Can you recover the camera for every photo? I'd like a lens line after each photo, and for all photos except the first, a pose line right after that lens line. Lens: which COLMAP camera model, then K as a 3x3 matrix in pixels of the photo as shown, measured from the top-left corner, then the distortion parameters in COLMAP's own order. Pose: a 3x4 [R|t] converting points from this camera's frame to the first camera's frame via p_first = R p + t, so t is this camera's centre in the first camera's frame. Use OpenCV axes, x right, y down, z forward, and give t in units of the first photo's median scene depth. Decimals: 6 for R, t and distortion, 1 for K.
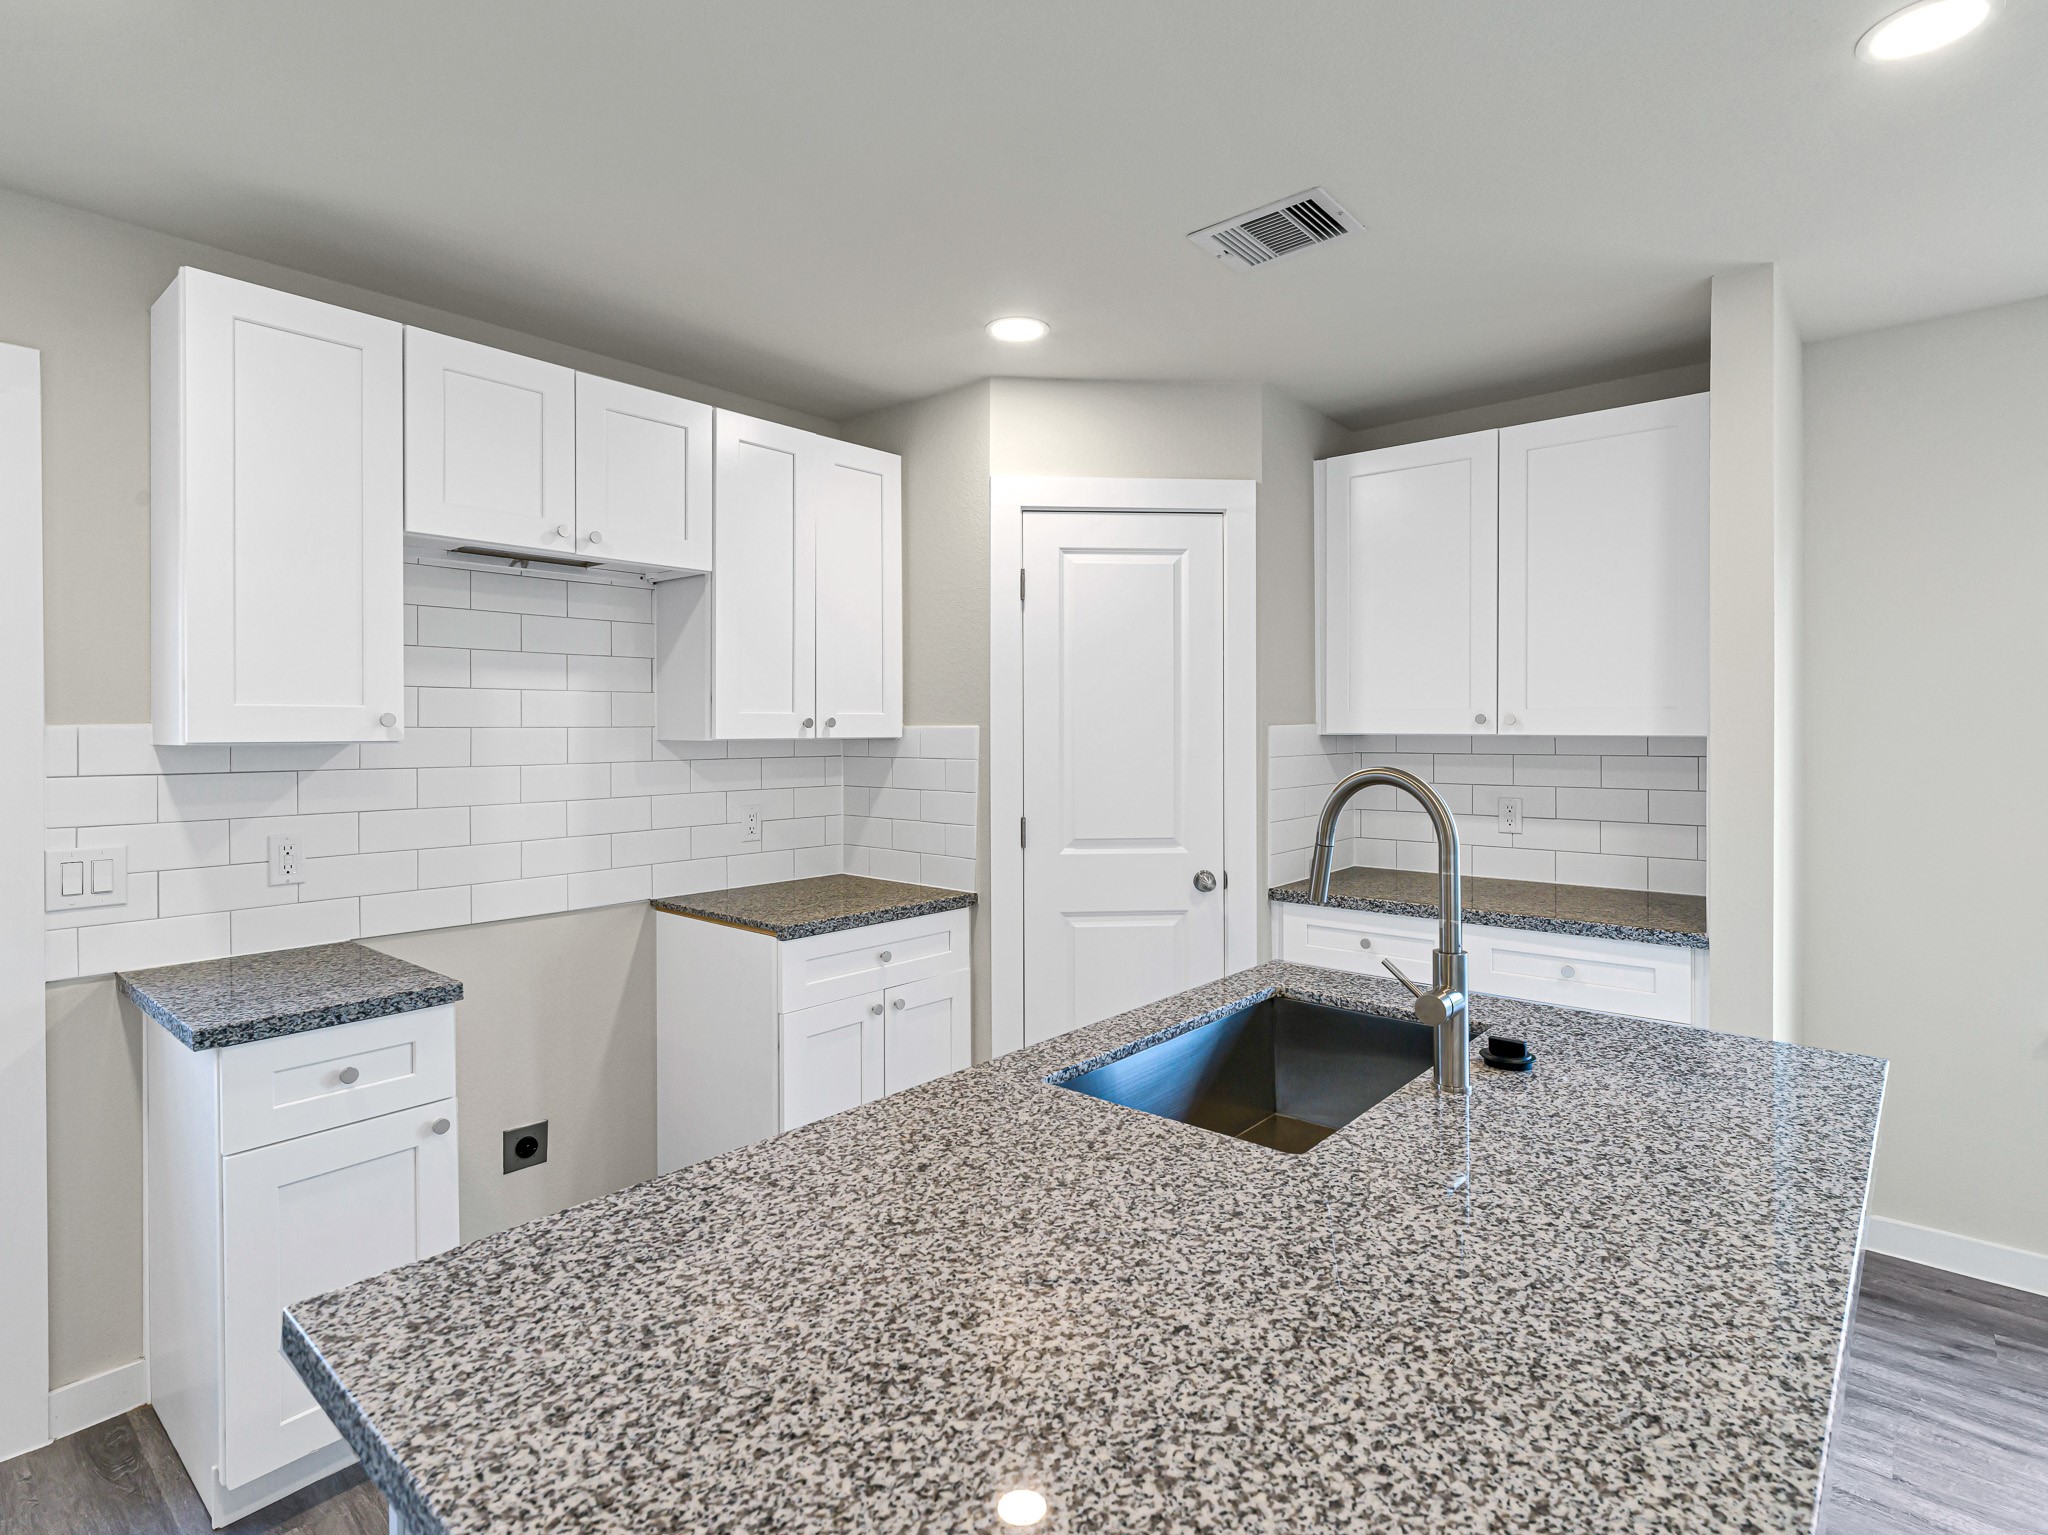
lens RADIAL K [[1035.5, 0, 1048.7], [0, 1035.5, 728.1], [0, 0, 1]] dist [0.001747, -0.000792]
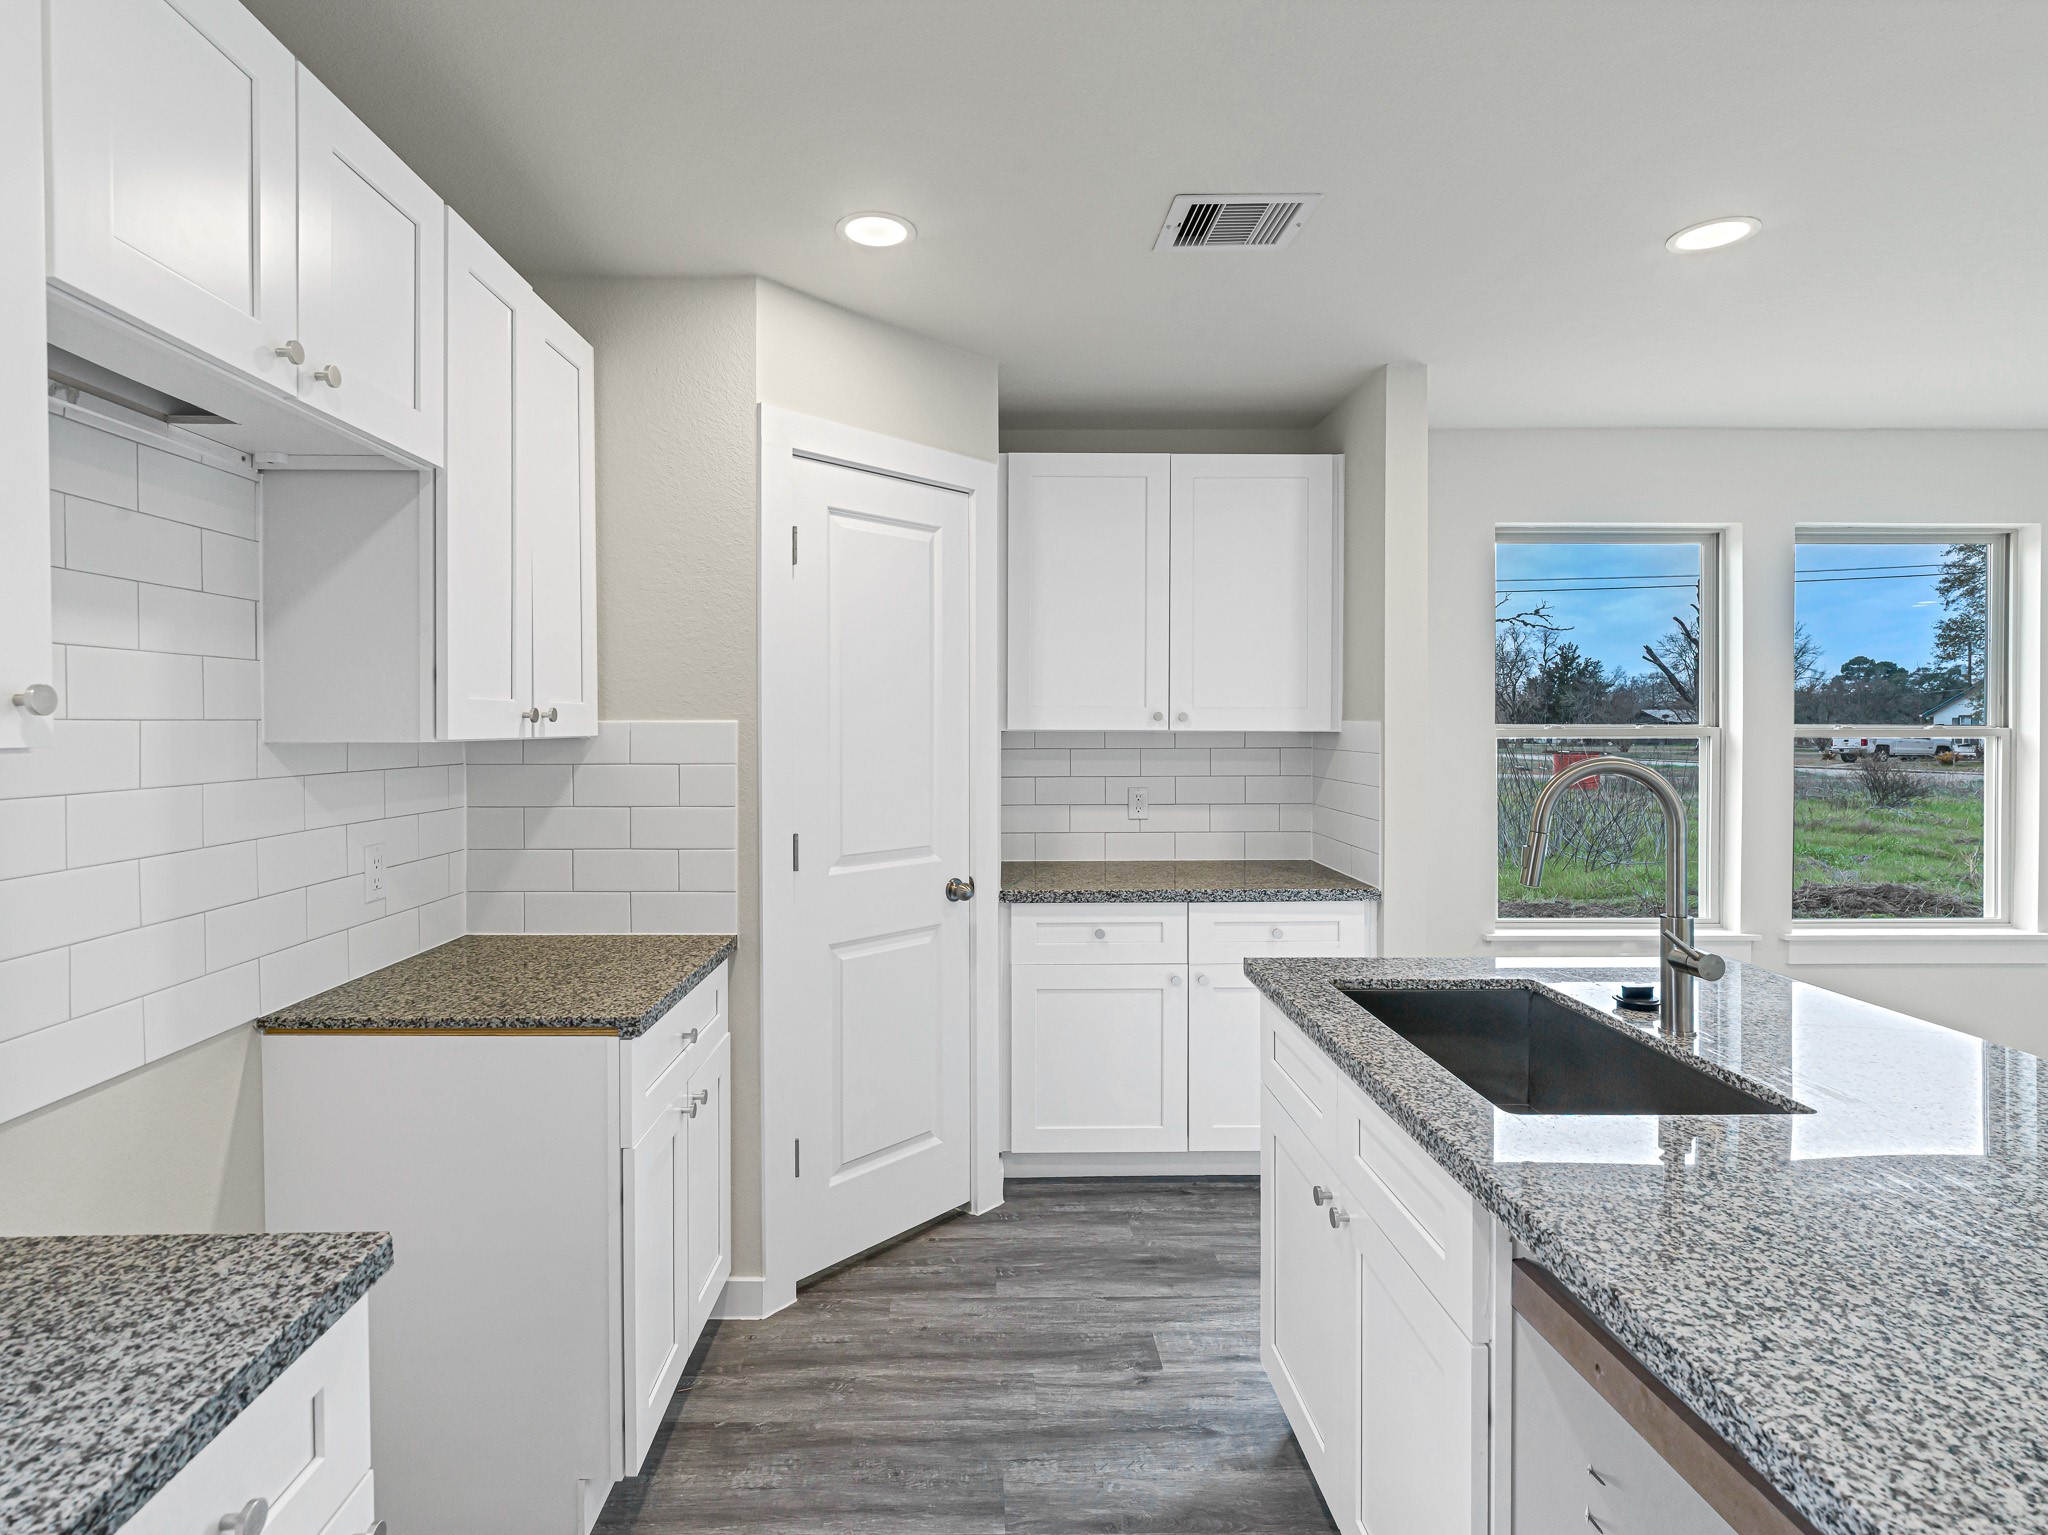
lens RADIAL K [[1035.5, 0, 975.9], [0, 1035.5, 738.2], [0, 0, 1]] dist [0.001747, -0.000792]
pose [[0.760586, -0.006774, 0.649202, -0.456426], [-0.000211, 0.999943, 0.010682, 0.002722], [-0.649237, -0.008262, 0.760541, 0.301398]]
